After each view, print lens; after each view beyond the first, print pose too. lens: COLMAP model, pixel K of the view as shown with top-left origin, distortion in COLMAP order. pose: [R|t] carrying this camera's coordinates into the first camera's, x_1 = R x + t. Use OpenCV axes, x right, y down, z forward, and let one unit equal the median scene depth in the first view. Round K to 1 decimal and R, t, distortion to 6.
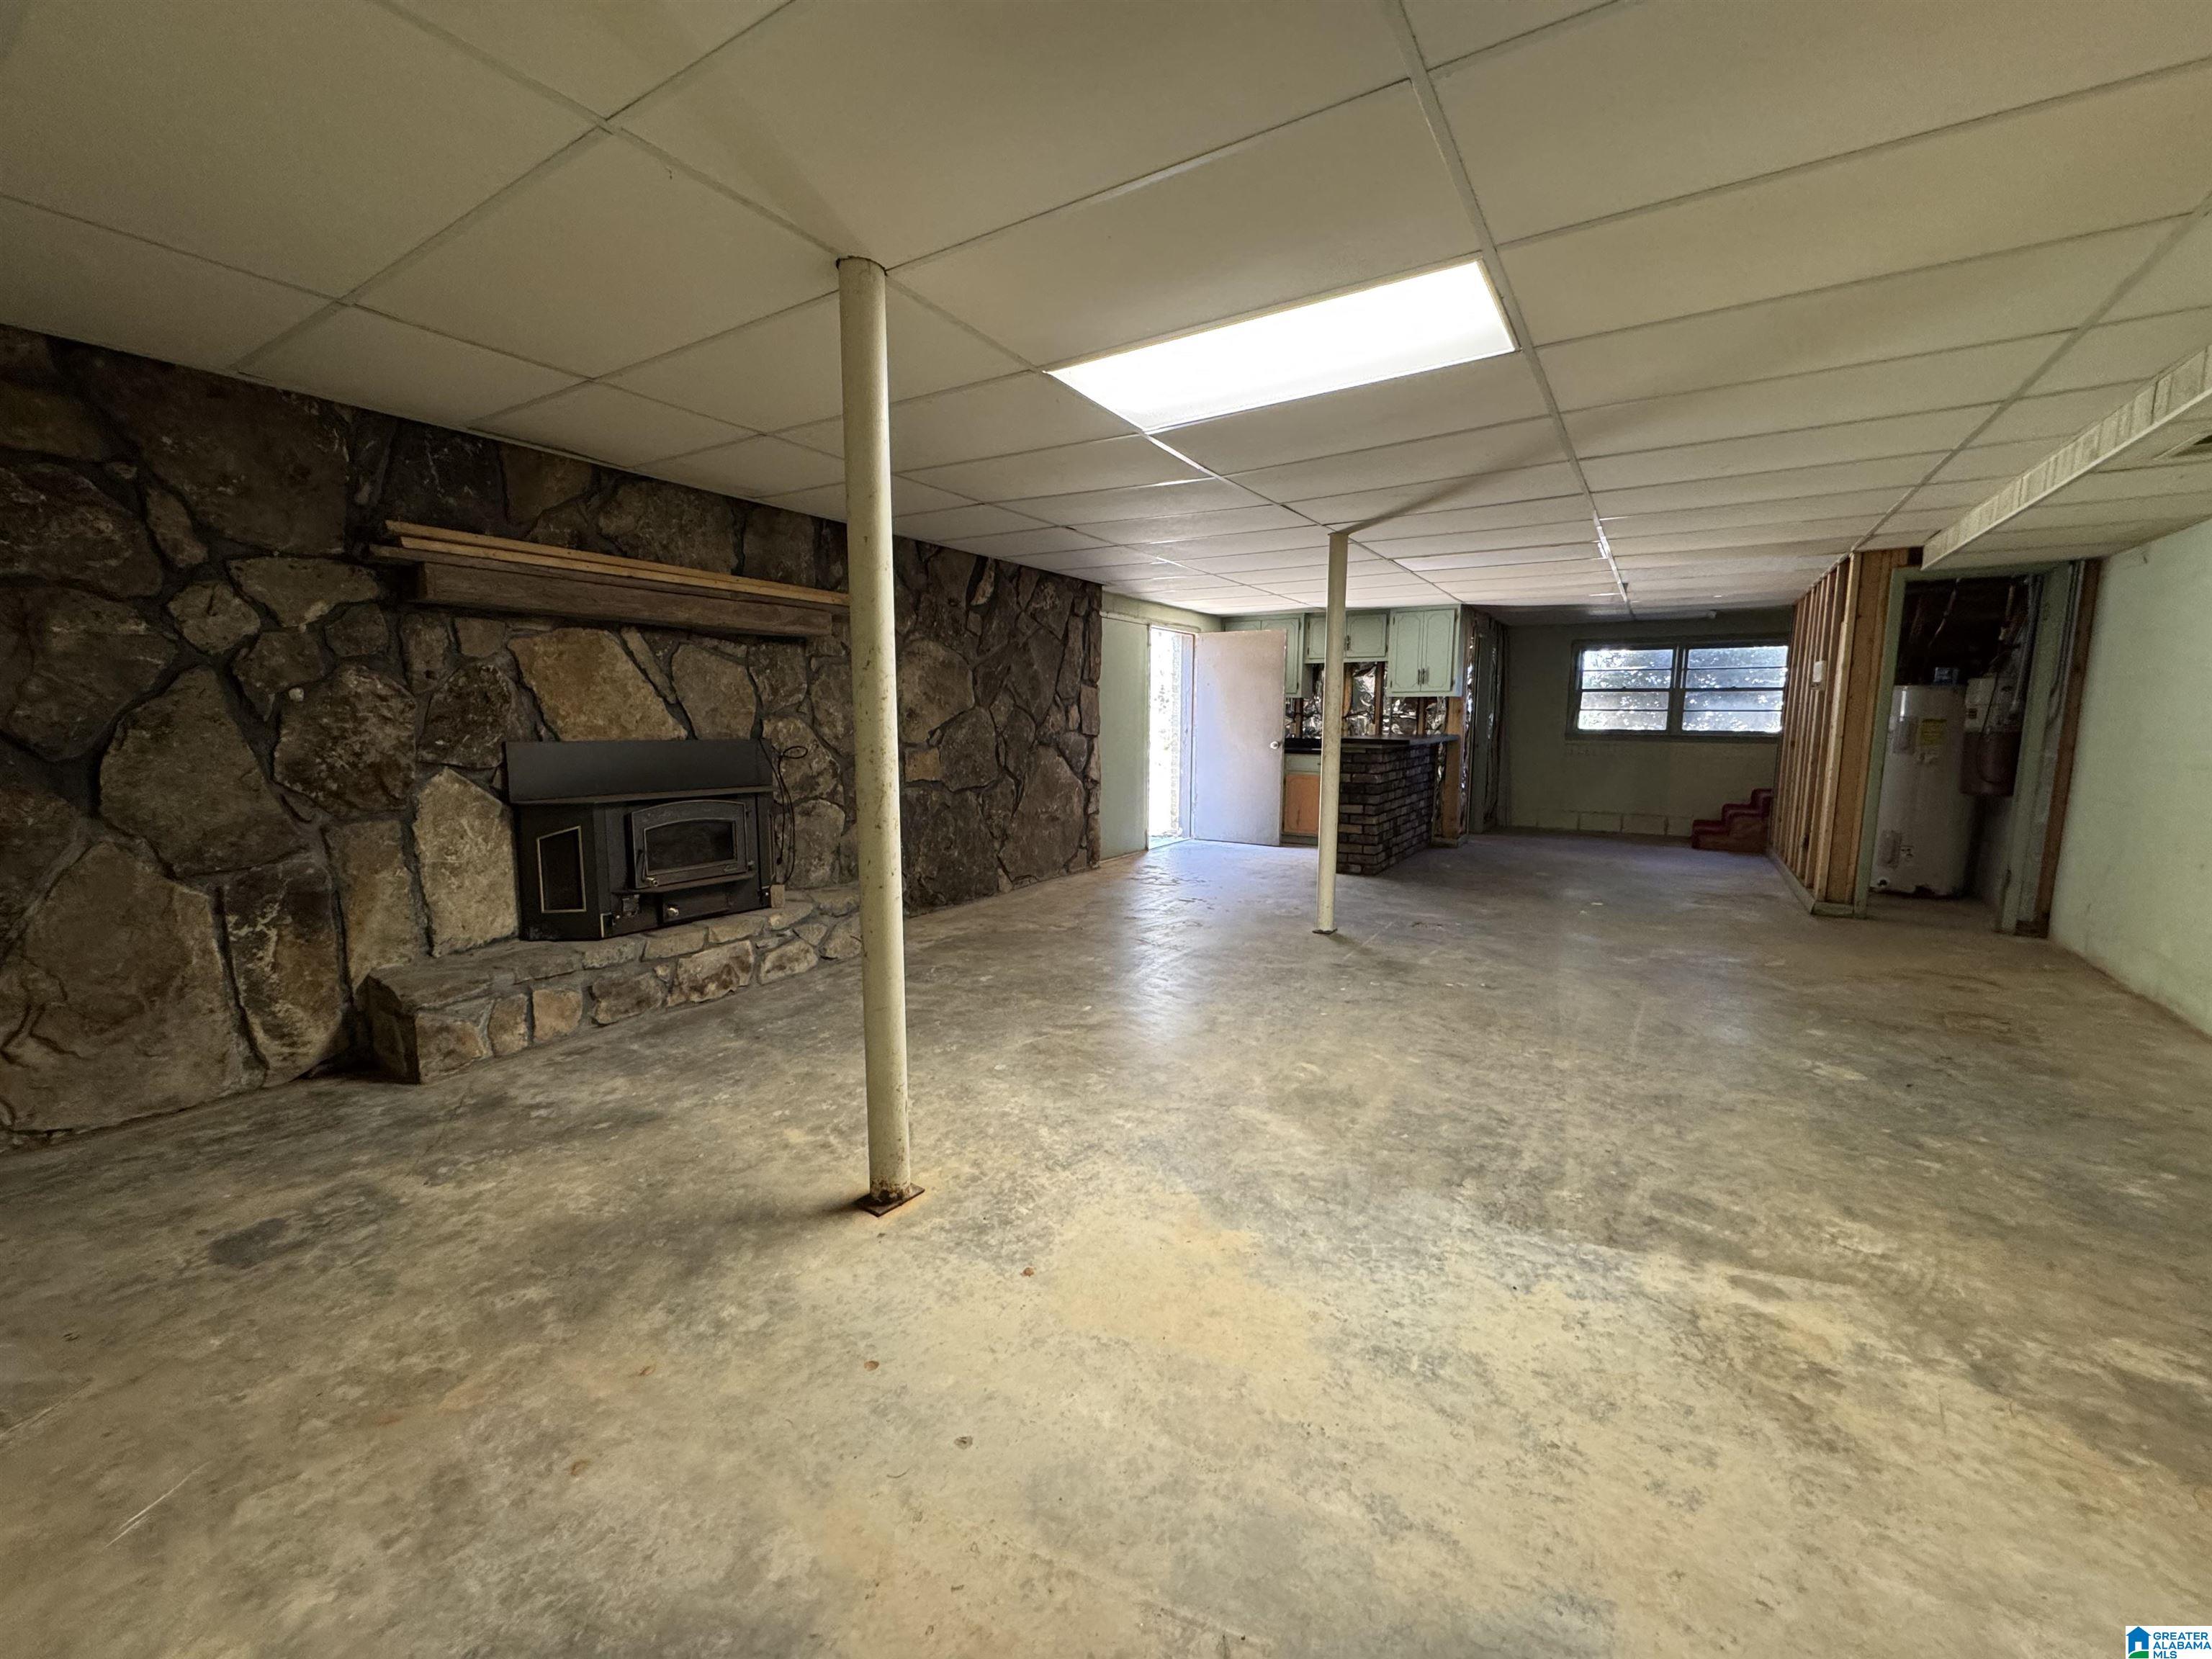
lens RADIAL K [[877.9, 0, 1110.4], [0, 877.9, 829.3], [0, 0, 1]] dist [-0.003619, 0.000027]
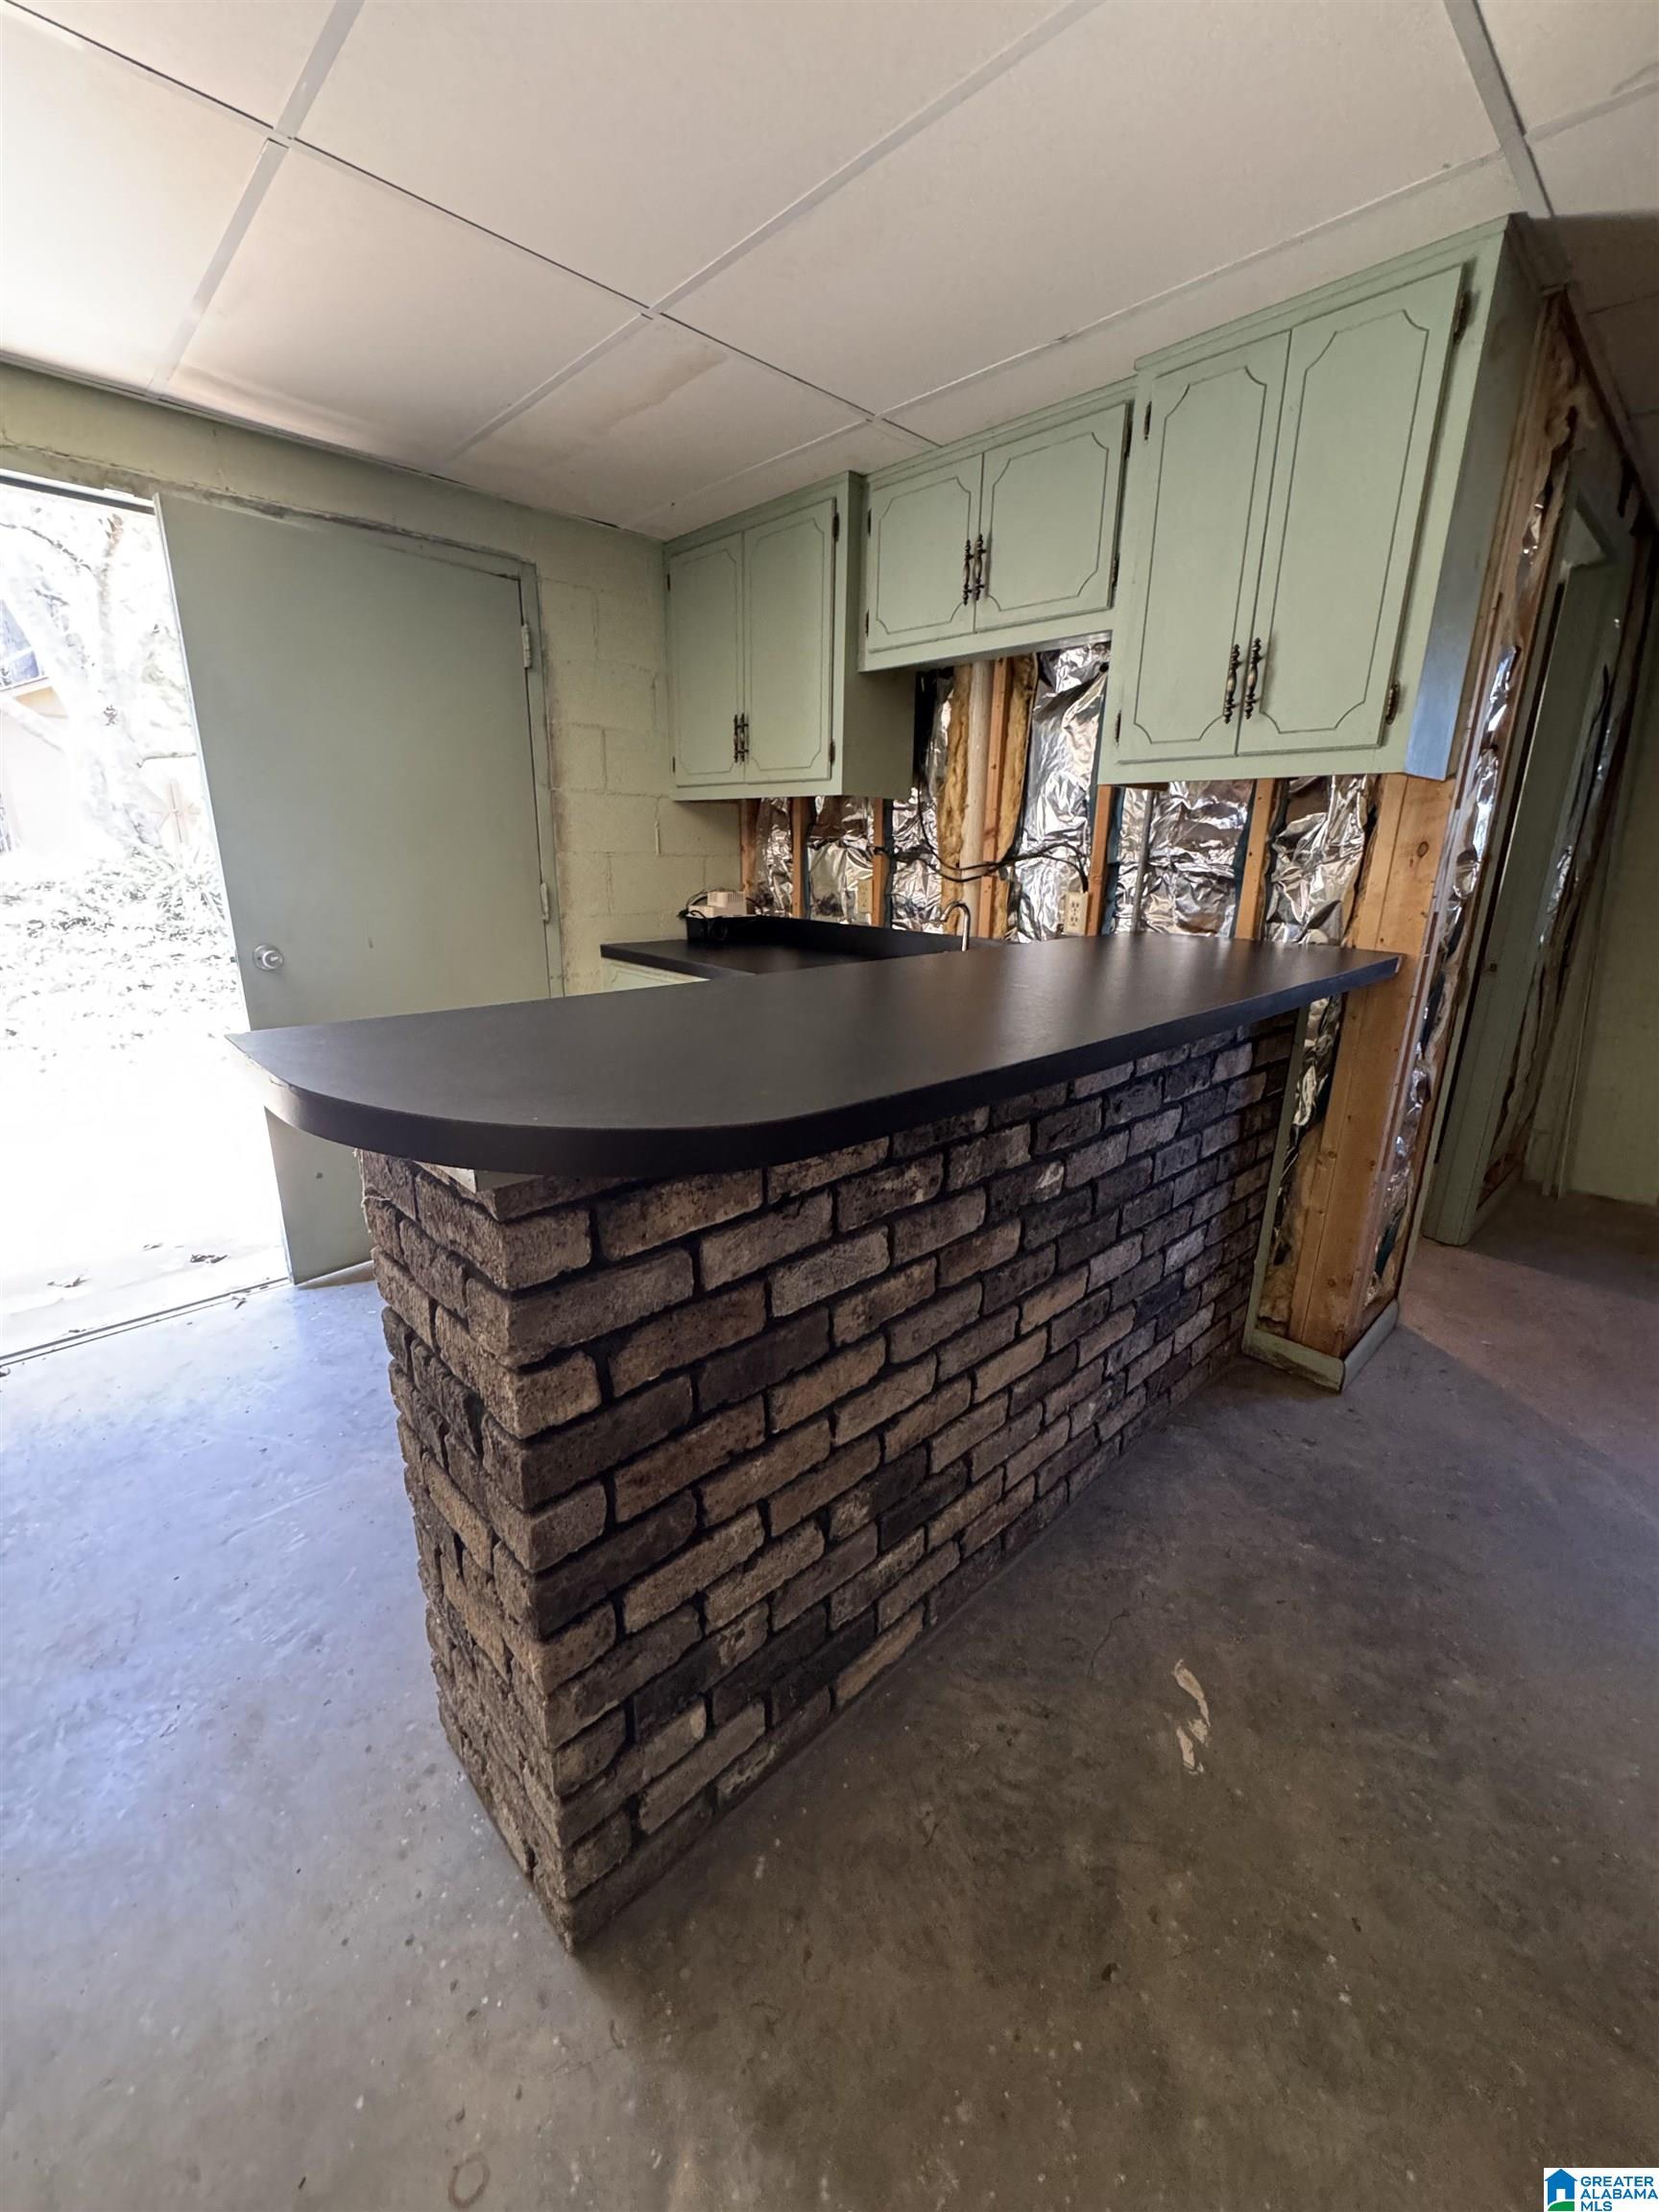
lens RADIAL K [[877.9, 0, 837.8], [0, 877.9, 1103.6], [0, 0, 1]] dist [-0.003619, 0.000027]
pose [[0.972147, 0.071090, -0.223332, 0.463233], [-0.036135, 0.986958, 0.156868, -0.150199], [0.231571, -0.144429, 0.962037, 1.114451]]
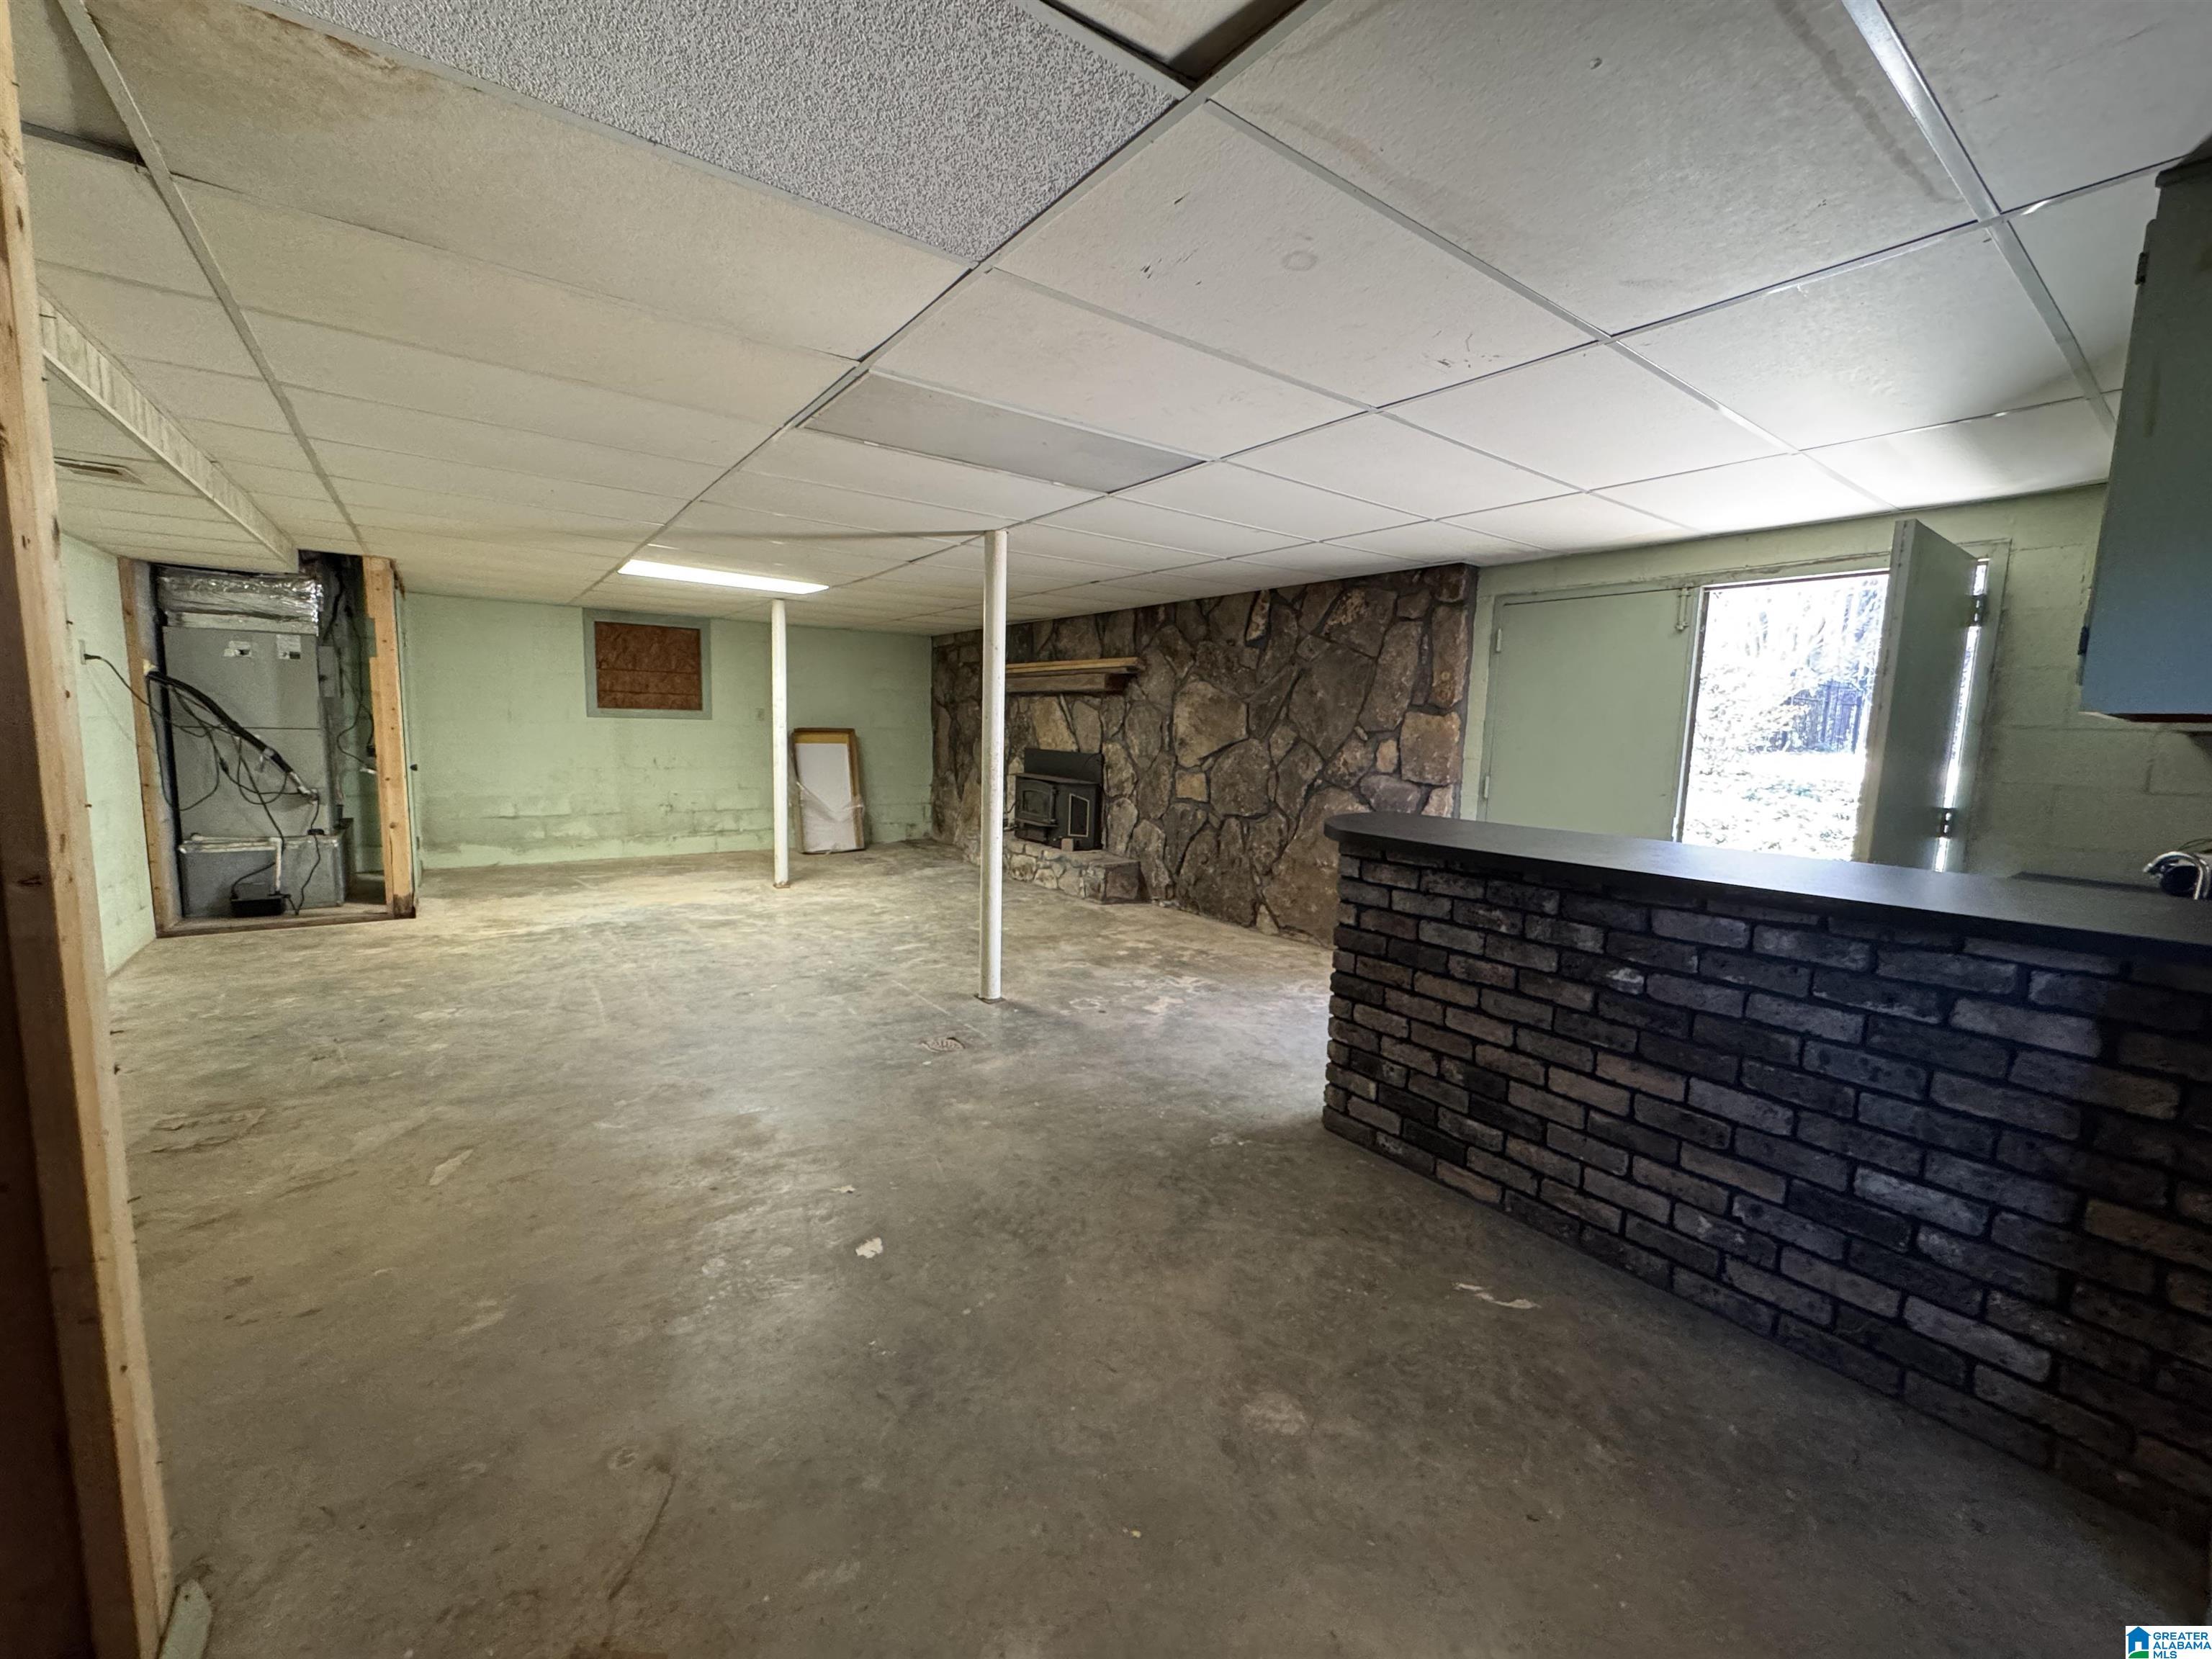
lens RADIAL K [[877.9, 0, 1100.9], [0, 877.9, 828.7], [0, 0, 1]] dist [-0.003619, 0.000027]
pose [[-0.357403, 0.096274, -0.928975, 0.929338], [-0.147905, 0.976286, 0.158080, -0.184376], [0.922165, 0.193898, -0.334688, 1.281127]]
